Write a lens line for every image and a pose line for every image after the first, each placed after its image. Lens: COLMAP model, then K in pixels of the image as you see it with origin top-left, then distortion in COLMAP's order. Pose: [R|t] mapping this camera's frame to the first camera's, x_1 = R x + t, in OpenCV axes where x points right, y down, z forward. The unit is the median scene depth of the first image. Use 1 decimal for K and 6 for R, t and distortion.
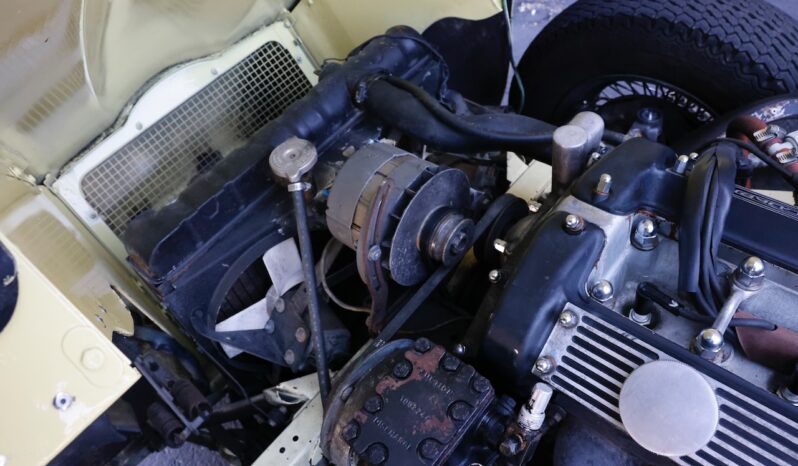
lens RADIAL K [[622.3, 0, 399.0], [0, 622.3, 233.0], [0, 0, 1]] dist [-0.132468, 0.147048]
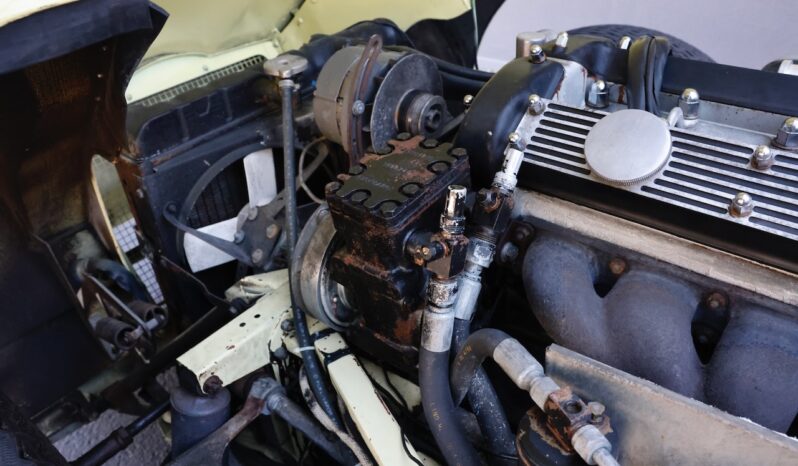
lens RADIAL K [[622.3, 0, 399.0], [0, 622.3, 233.0], [0, 0, 1]] dist [-0.132468, 0.147048]
pose [[0.994106, 0.076386, 0.076929, -0.033828], [-0.052218, 0.959249, -0.277697, 0.526144], [-0.095007, 0.272043, 0.957584, 0.002127]]
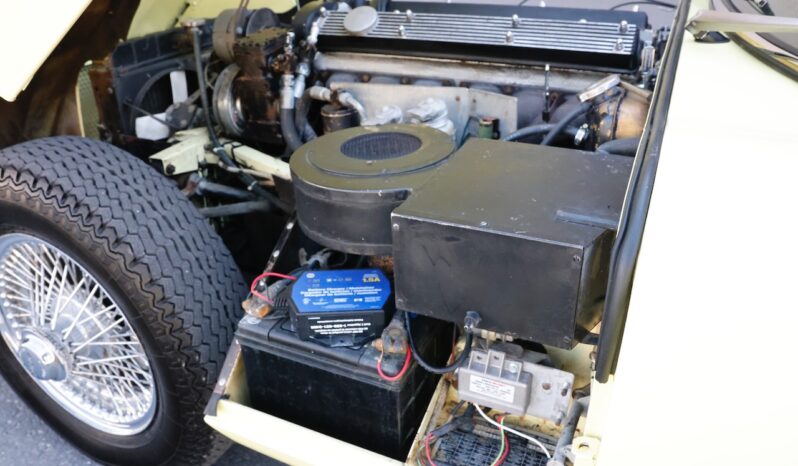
lens RADIAL K [[622.3, 0, 399.0], [0, 622.3, 233.0], [0, 0, 1]] dist [-0.132468, 0.147048]
pose [[0.952267, 0.007377, 0.305178, -0.146870], [0.114524, 0.918056, -0.379550, 1.487044], [-0.282970, 0.396383, 0.873389, -0.704365]]
